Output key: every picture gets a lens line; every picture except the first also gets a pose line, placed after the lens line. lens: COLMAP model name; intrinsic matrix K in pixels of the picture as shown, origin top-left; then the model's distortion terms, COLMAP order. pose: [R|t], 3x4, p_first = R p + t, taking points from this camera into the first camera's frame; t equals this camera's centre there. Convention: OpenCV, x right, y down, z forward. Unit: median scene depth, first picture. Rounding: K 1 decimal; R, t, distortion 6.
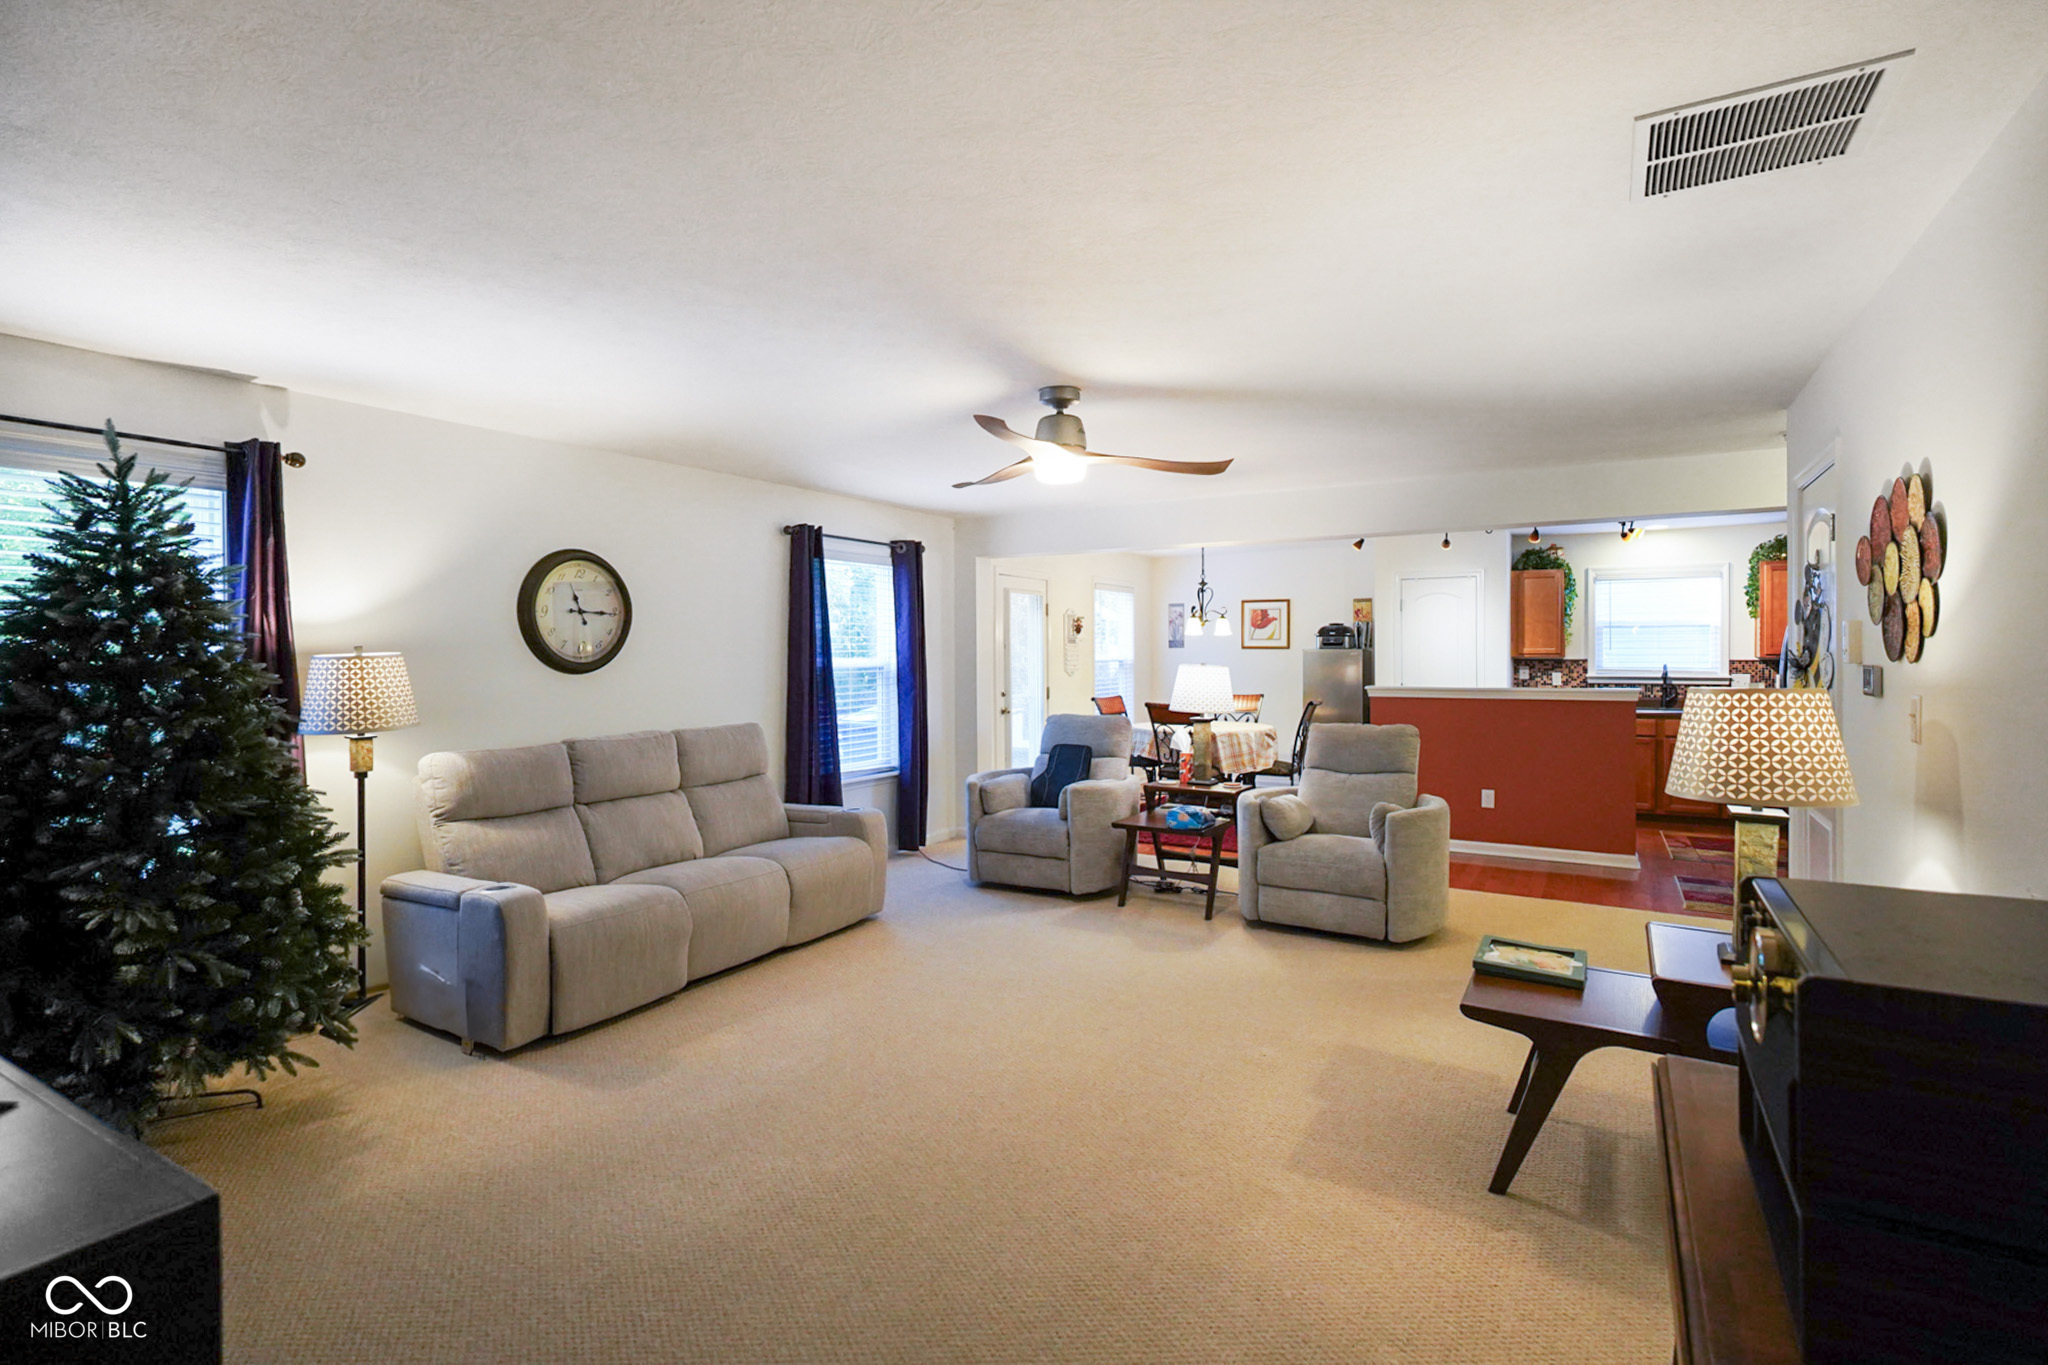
lens RADIAL K [[978.5, 0, 1018.0], [0, 978.5, 660.8], [0, 0, 1]] dist [-0.002356, 0.002086]
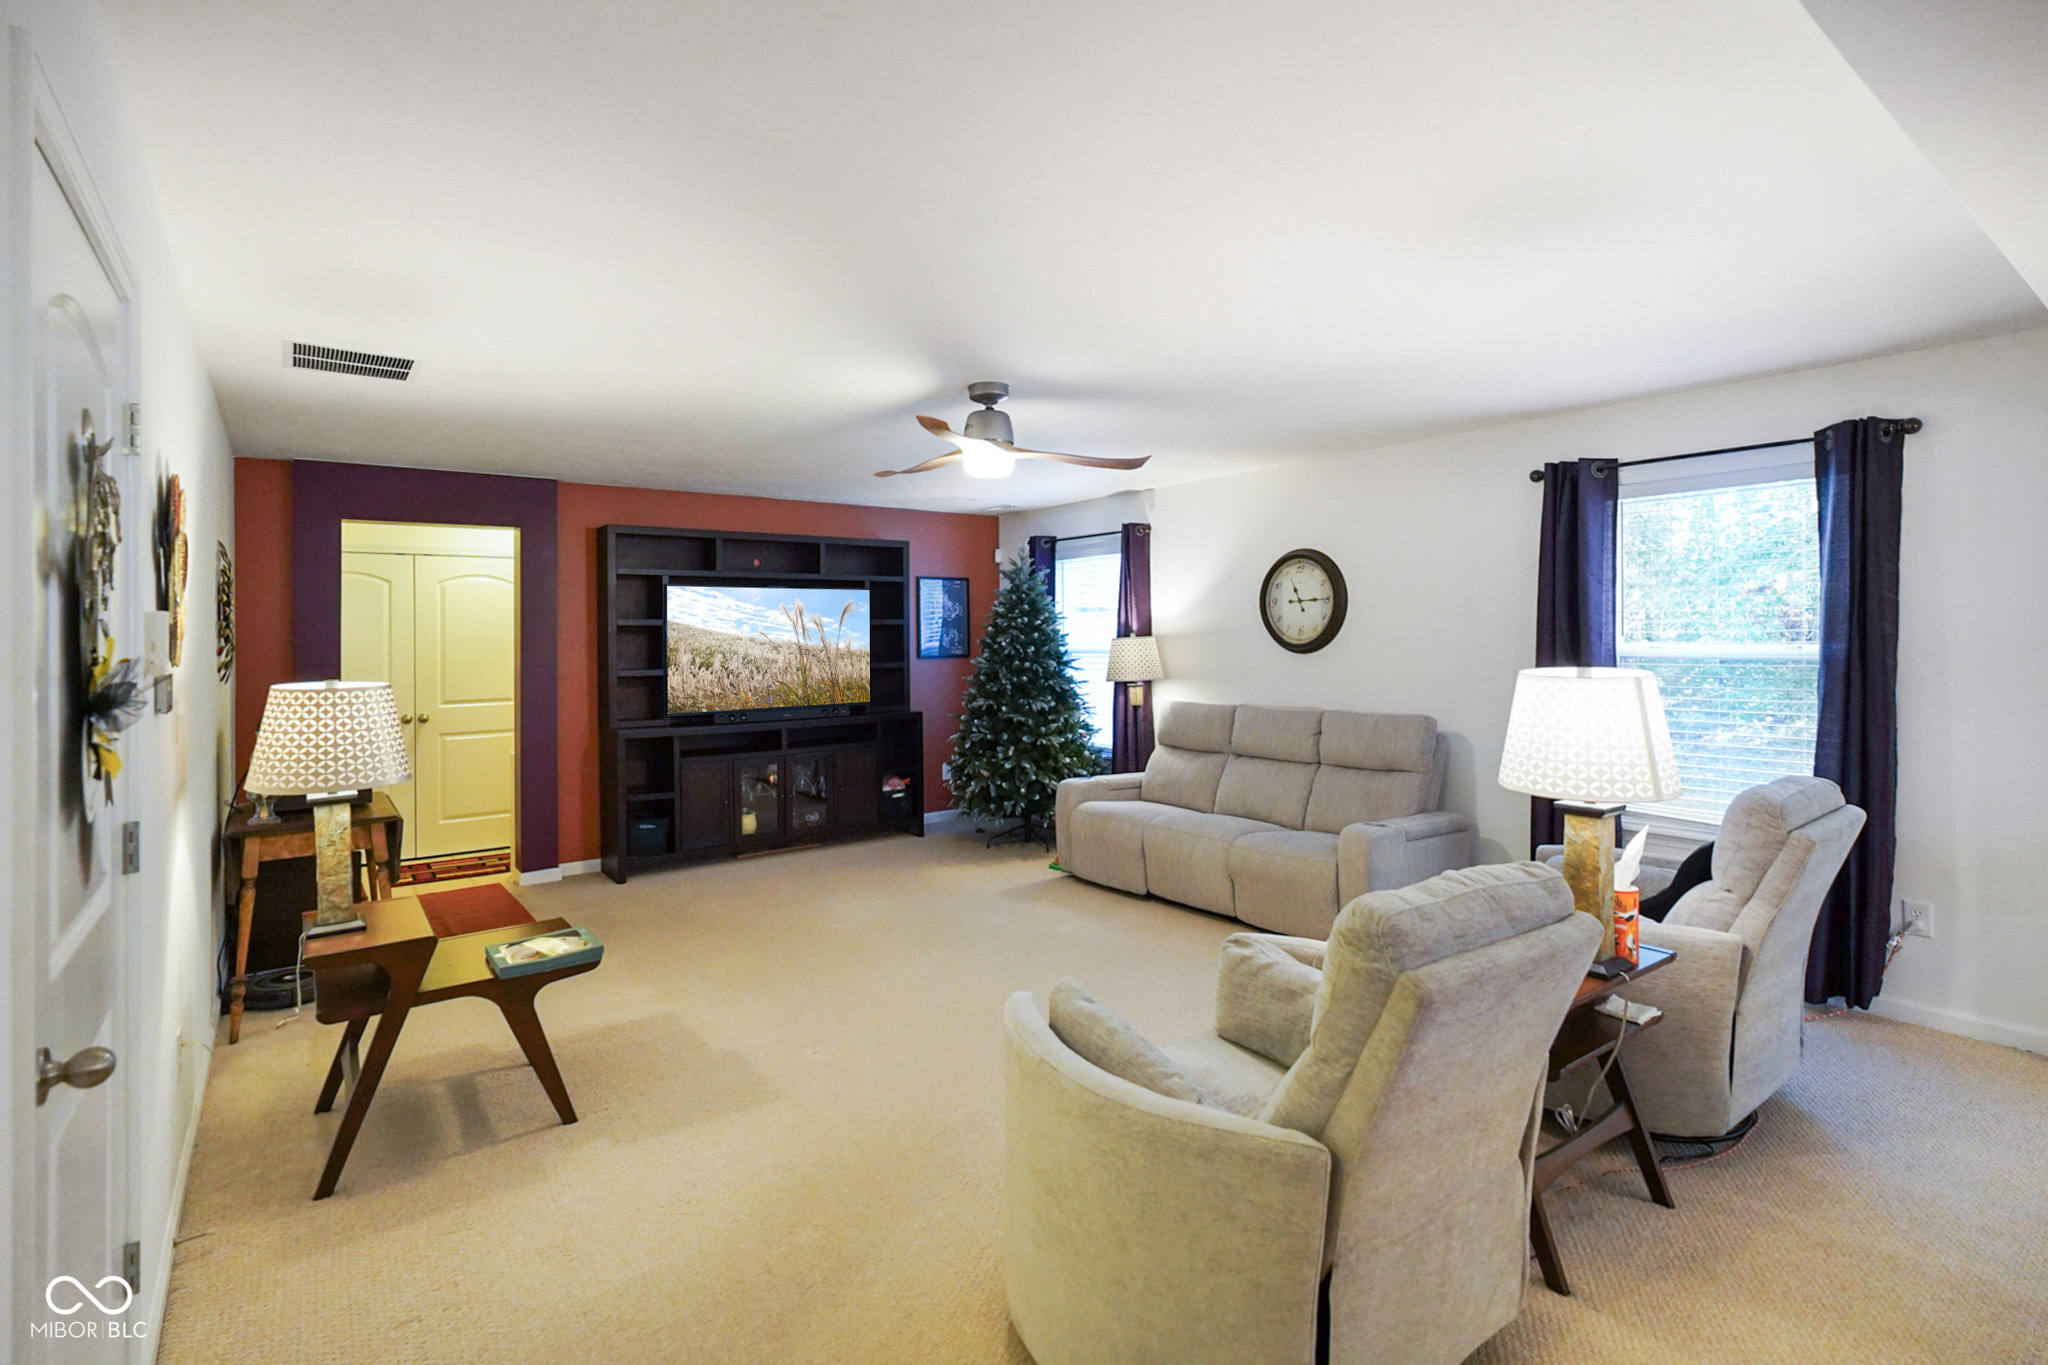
lens RADIAL K [[978.5, 0, 1012.1], [0, 978.5, 628.4], [0, 0, 1]] dist [-0.002356, 0.002086]
pose [[-0.382770, 0.001364, -0.923843, 0.639335], [0.001666, 0.999998, 0.000786, -0.014747], [0.923842, -0.001239, -0.382772, 0.919764]]
